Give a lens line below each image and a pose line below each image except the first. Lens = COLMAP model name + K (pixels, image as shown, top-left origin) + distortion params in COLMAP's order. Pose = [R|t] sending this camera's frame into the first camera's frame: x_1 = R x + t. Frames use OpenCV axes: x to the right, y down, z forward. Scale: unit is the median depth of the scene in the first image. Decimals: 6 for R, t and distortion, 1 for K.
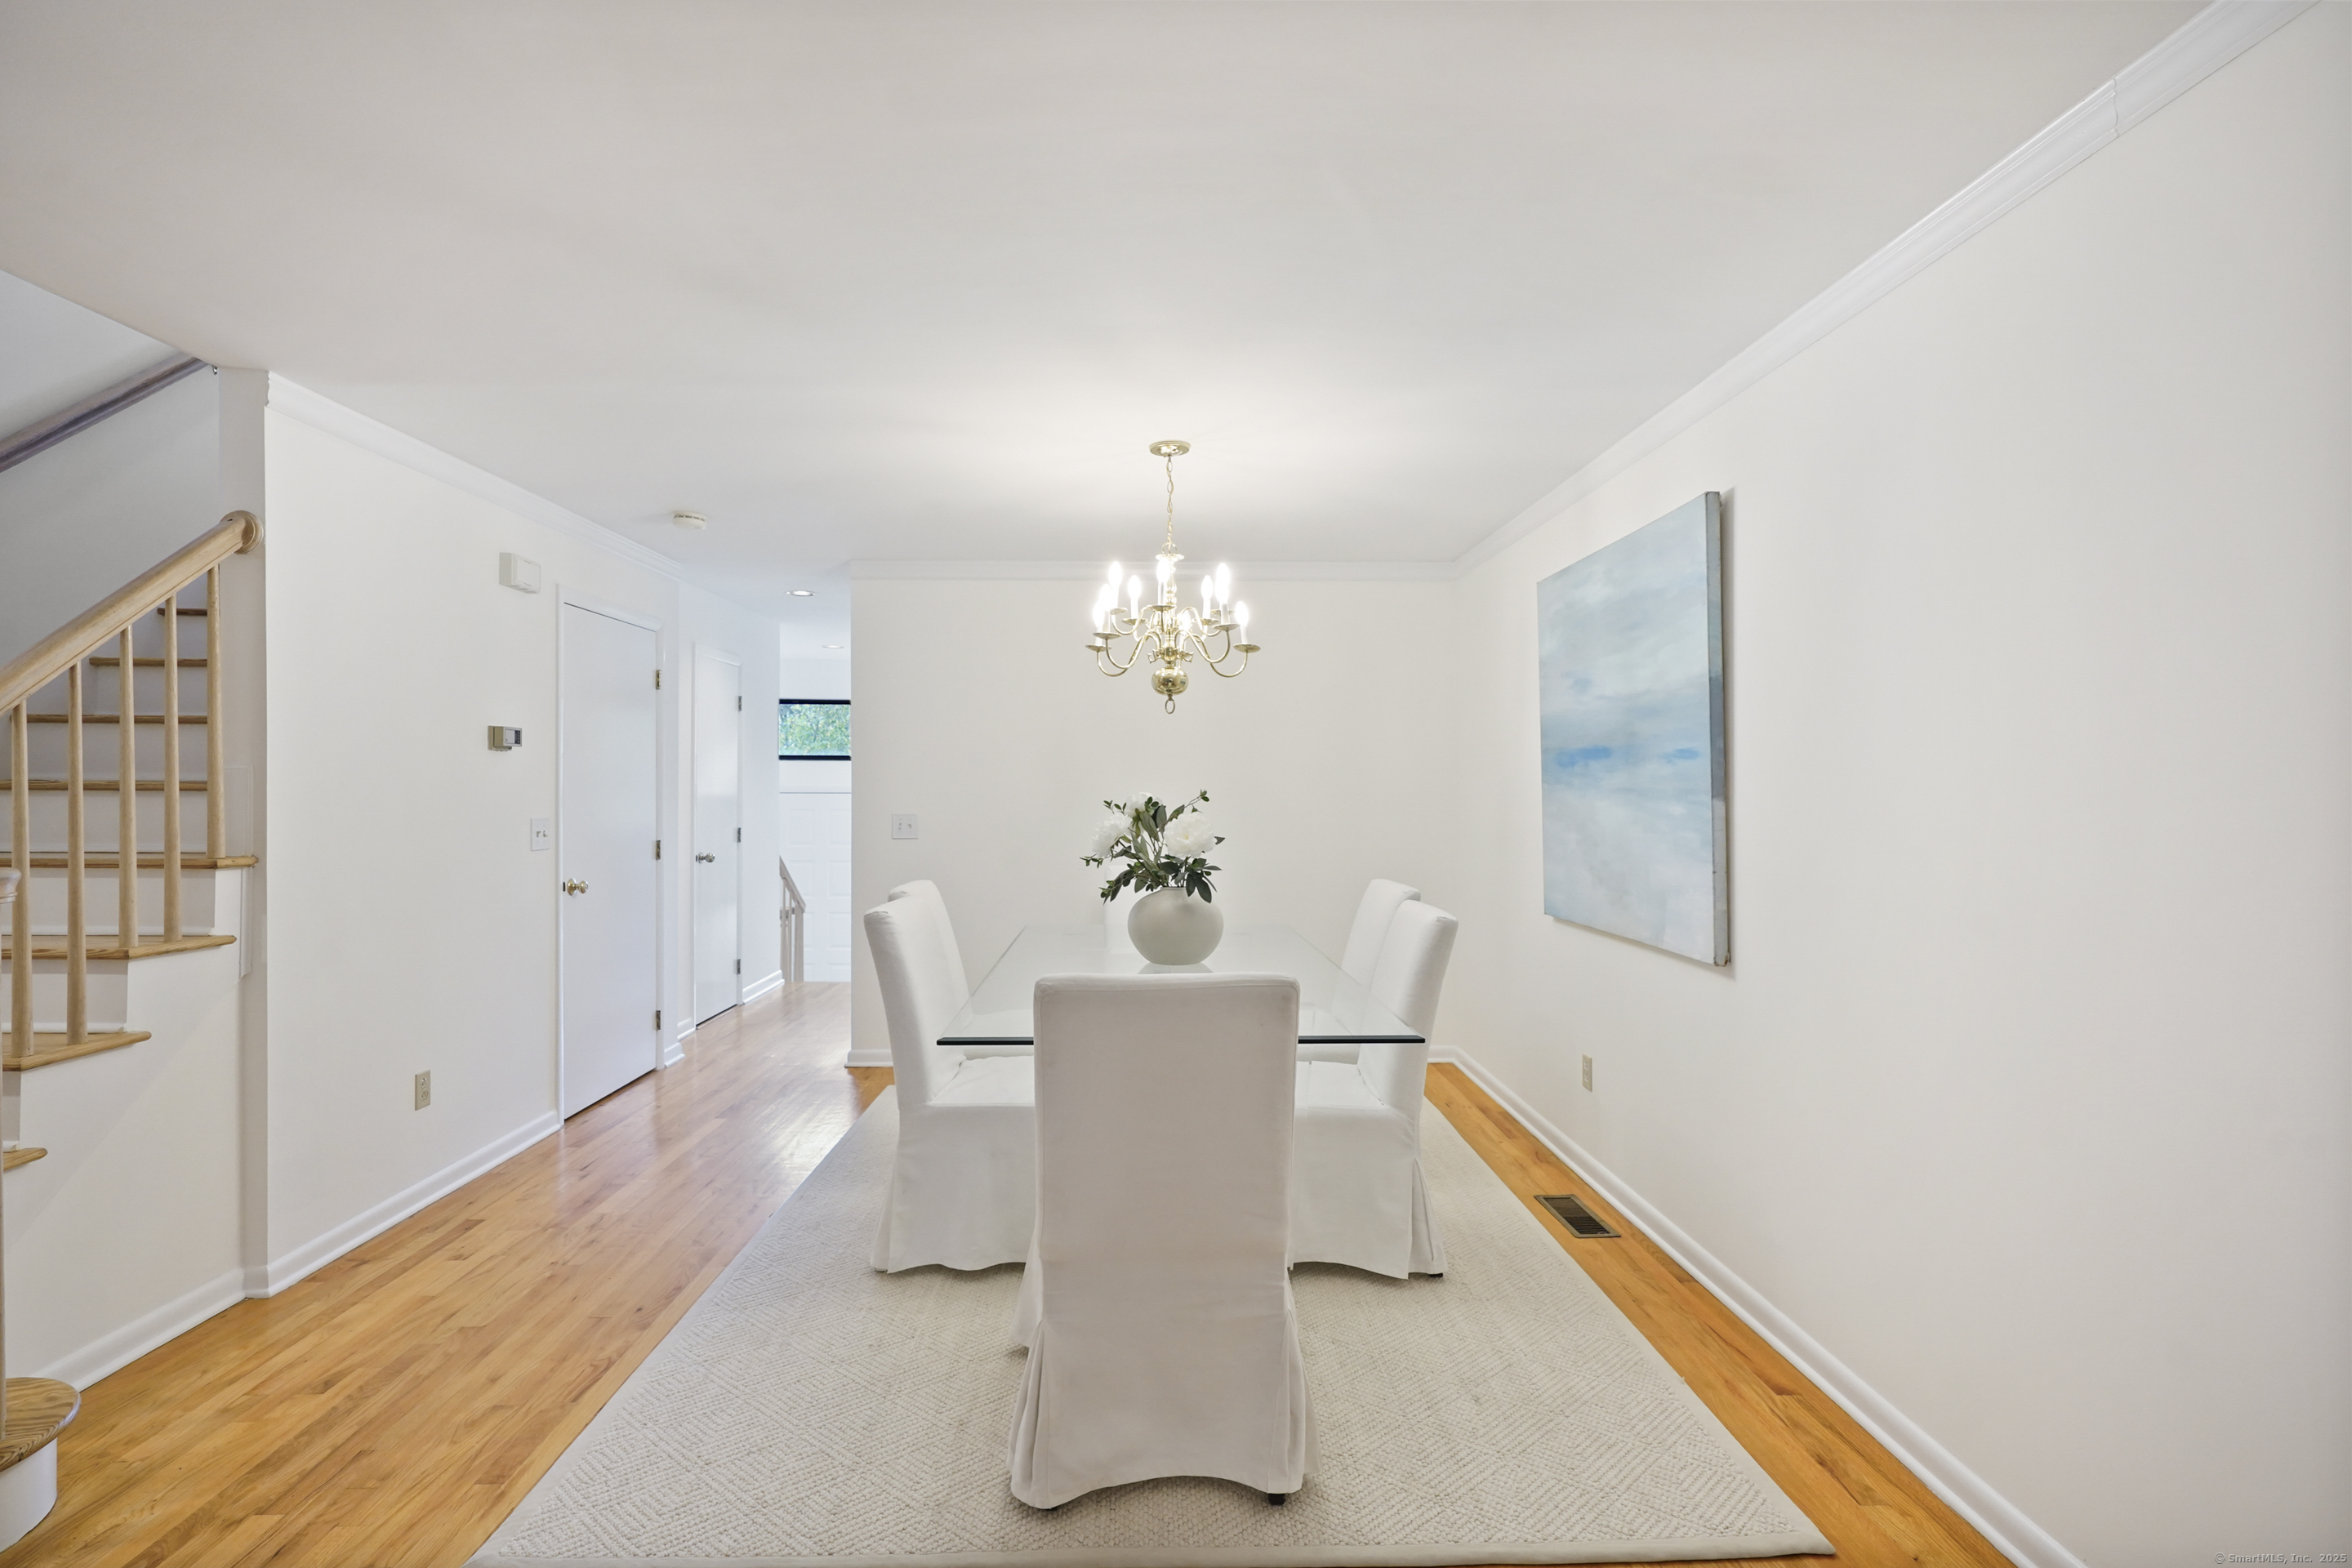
lens RADIAL K [[1117.6, 0, 1185.4], [0, 1117.6, 787.7], [0, 0, 1]] dist [-0.004015, -0.000446]
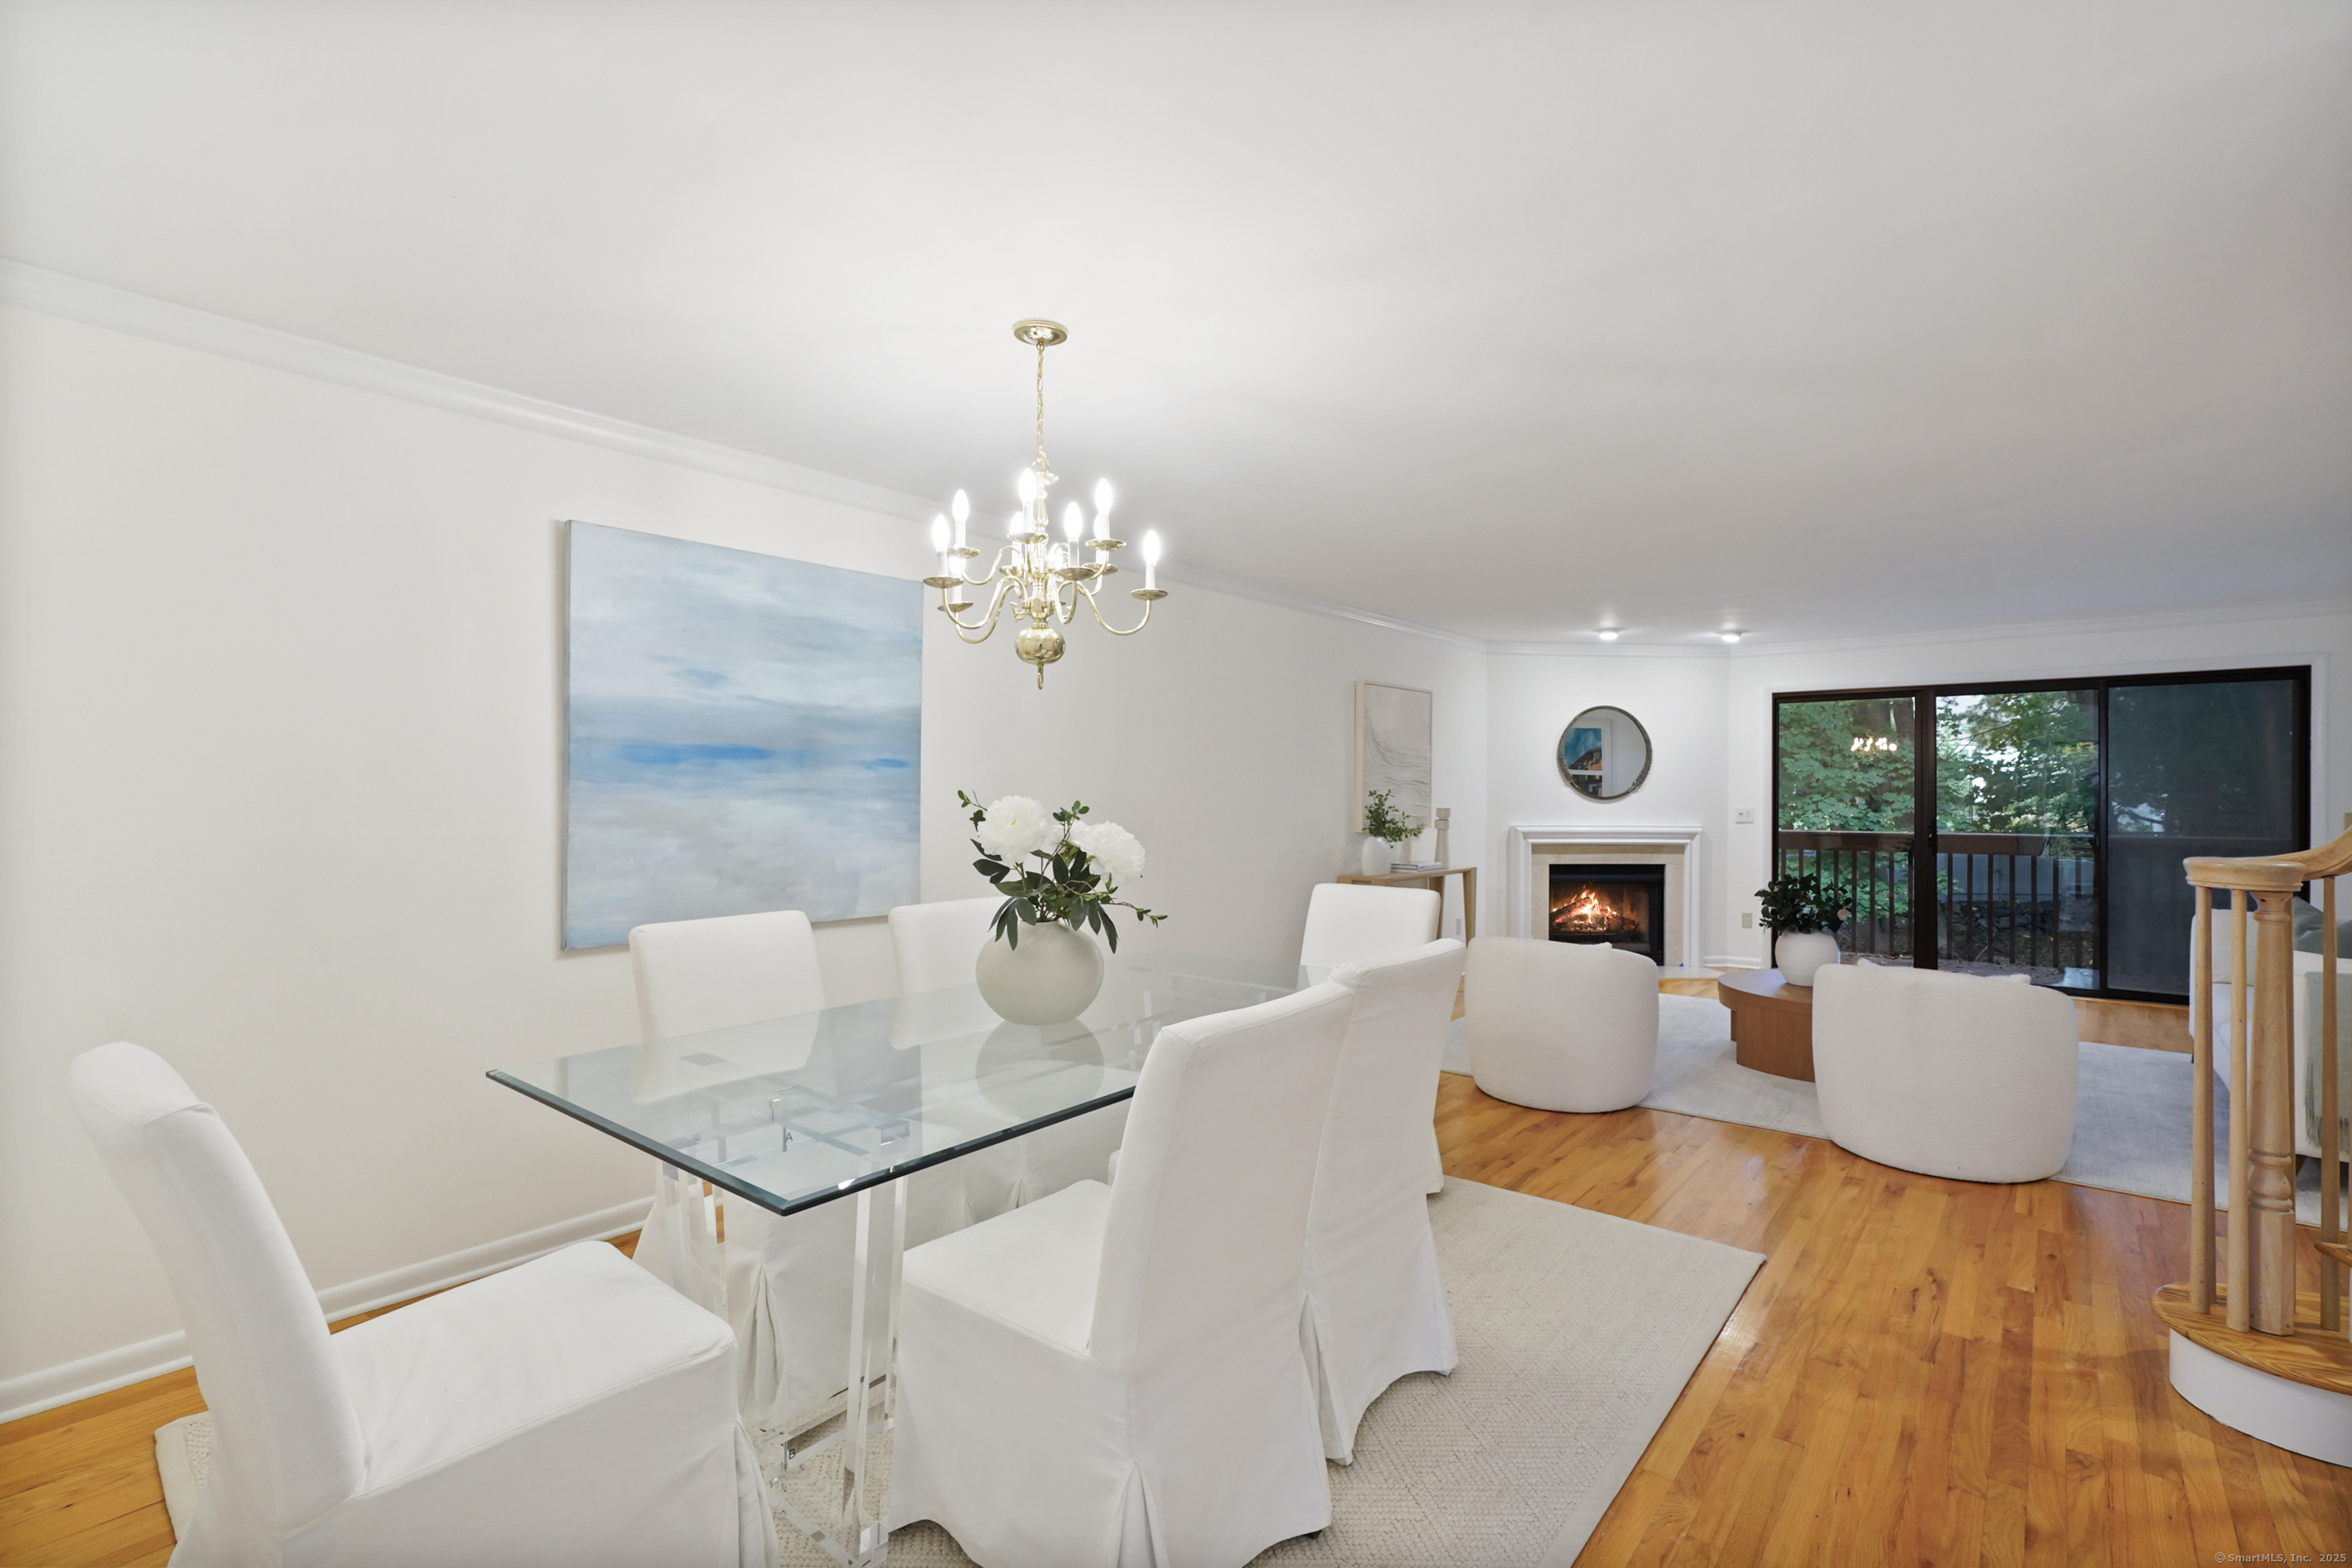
lens RADIAL K [[1092.6, 0, 1156.7], [0, 1092.6, 793.2], [0, 0, 1]] dist [-0.002481, 0.002519]
pose [[-0.740471, -0.003944, 0.672077, -0.628812], [-0.002918, 0.999992, 0.002654, 0.001121], [-0.672083, 0.000005, -0.740476, 1.664737]]
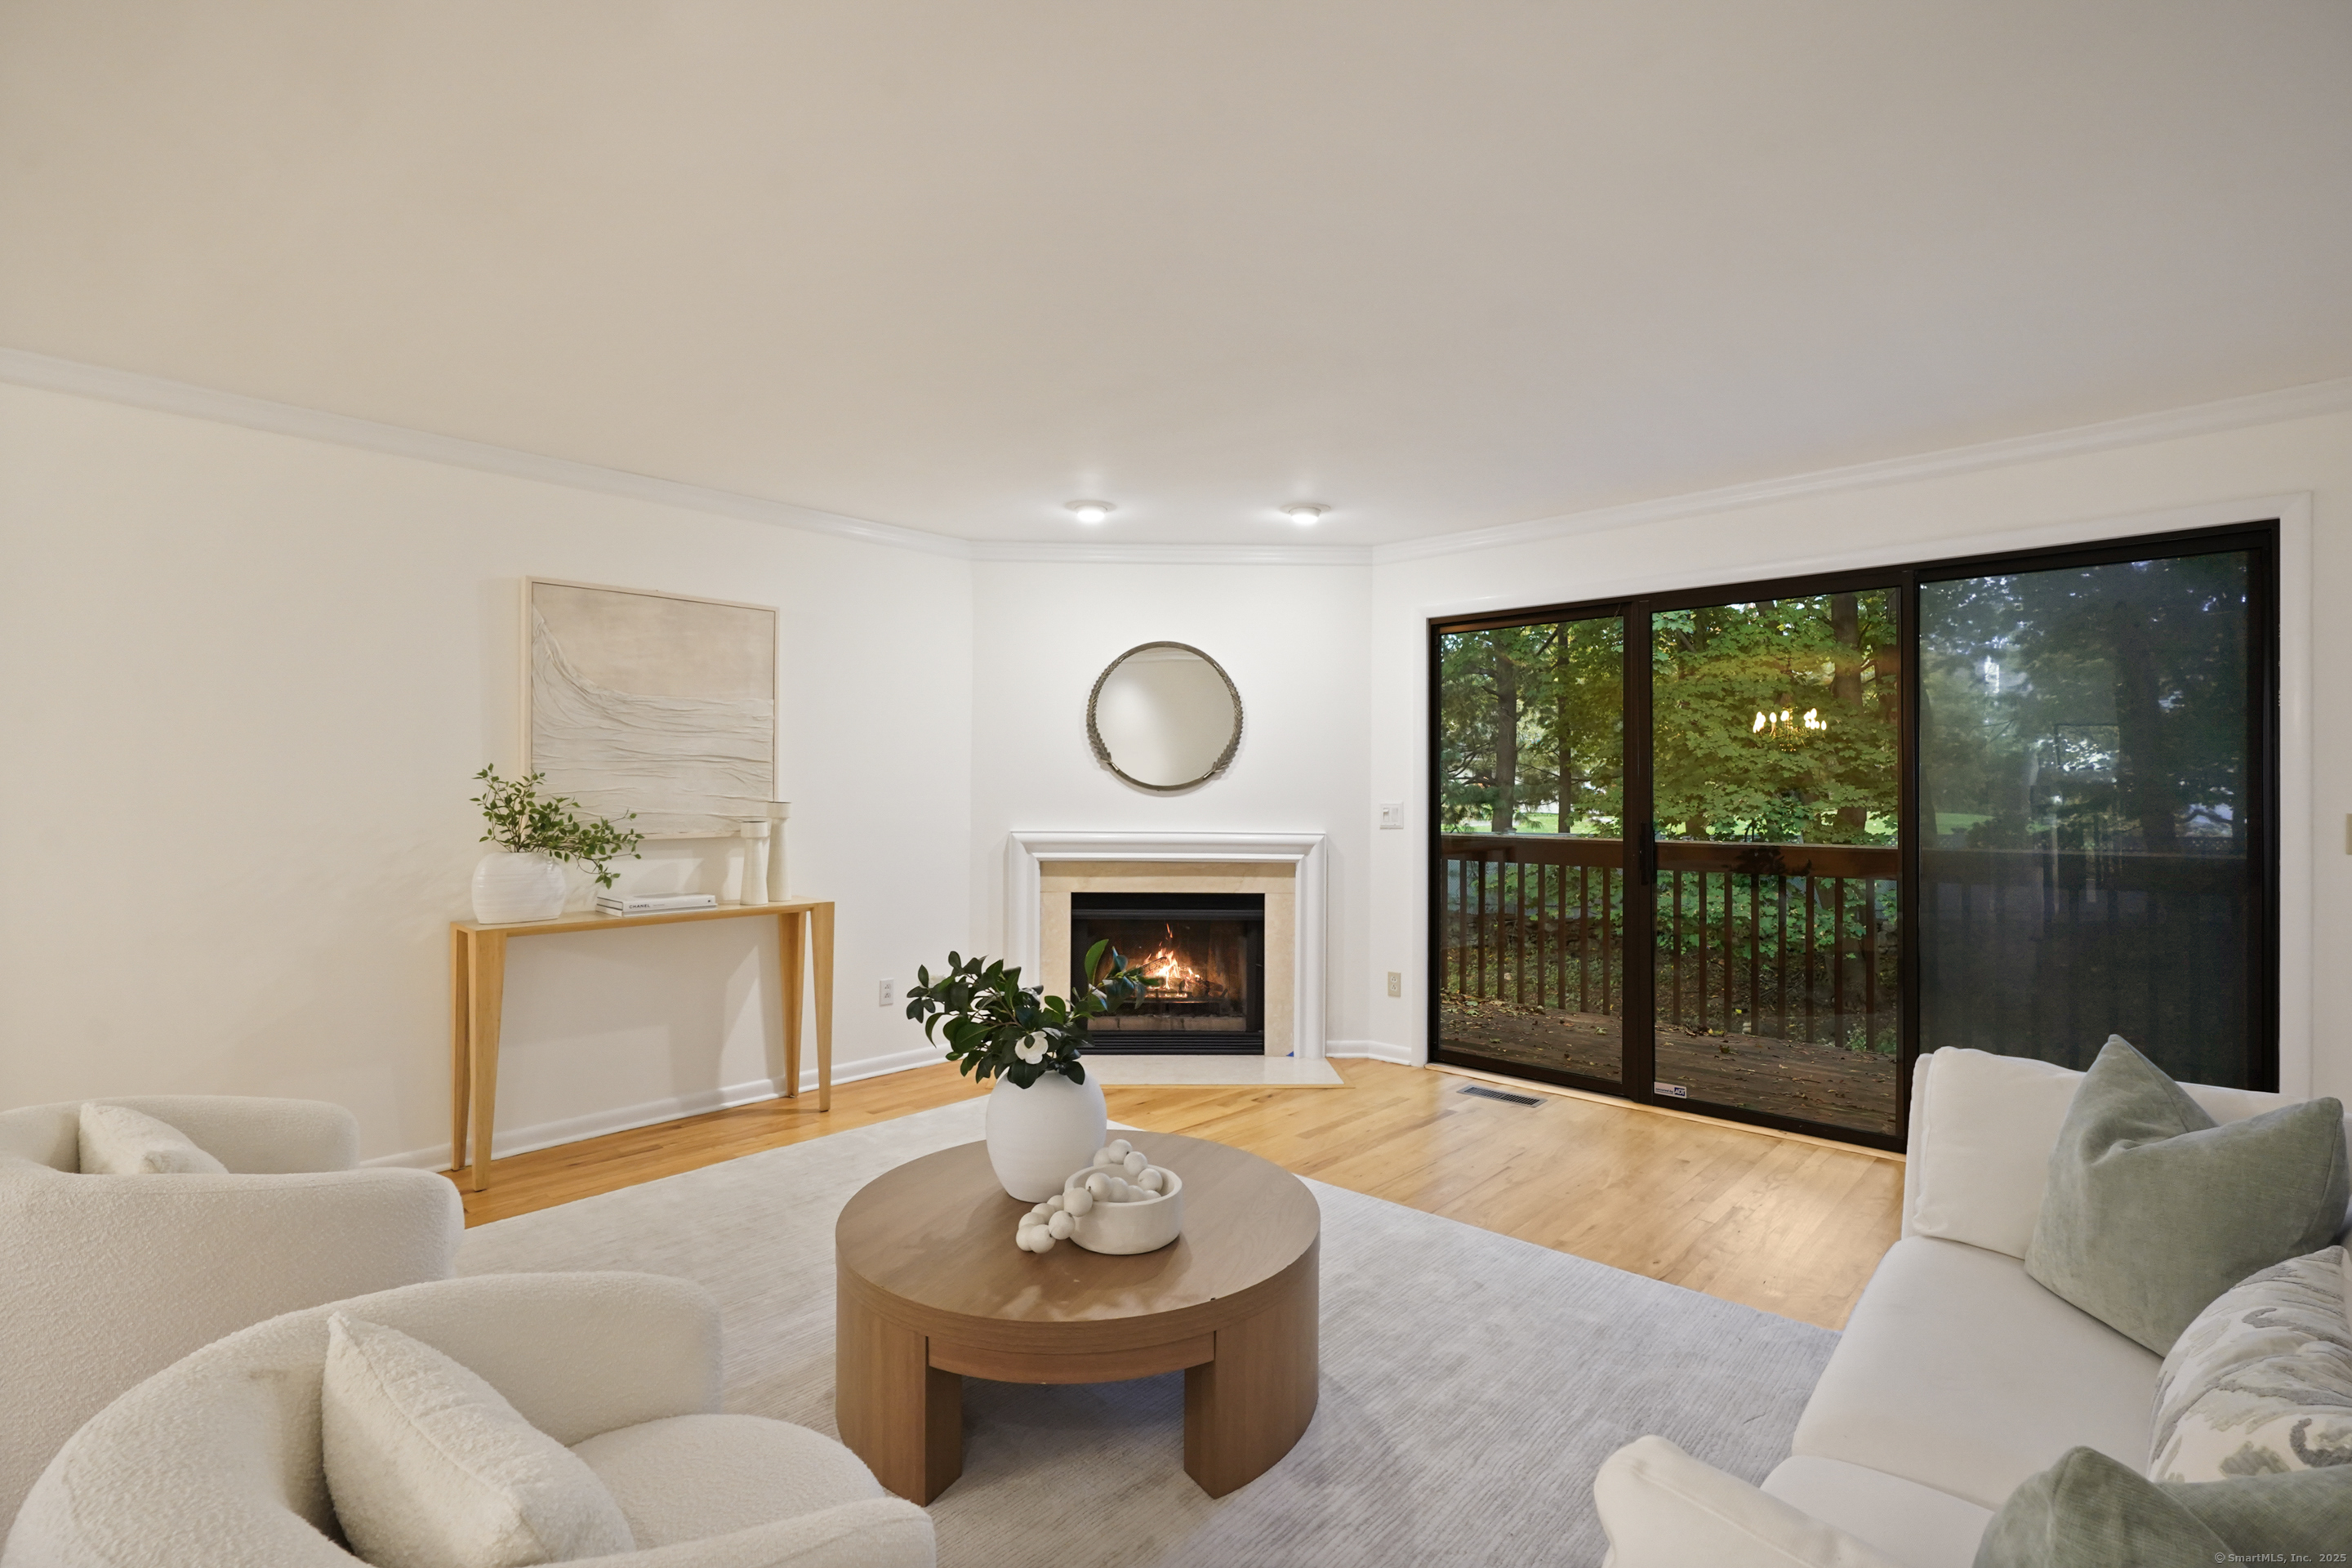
lens RADIAL K [[1092.6, 0, 1181.4], [0, 1092.6, 764.0], [0, 0, 1]] dist [-0.002481, 0.002519]
pose [[-0.697574, 0.015297, 0.716349, -0.857028], [-0.003806, 0.999679, -0.025054, 0.021158], [-0.716502, -0.020203, -0.697292, 0.196508]]
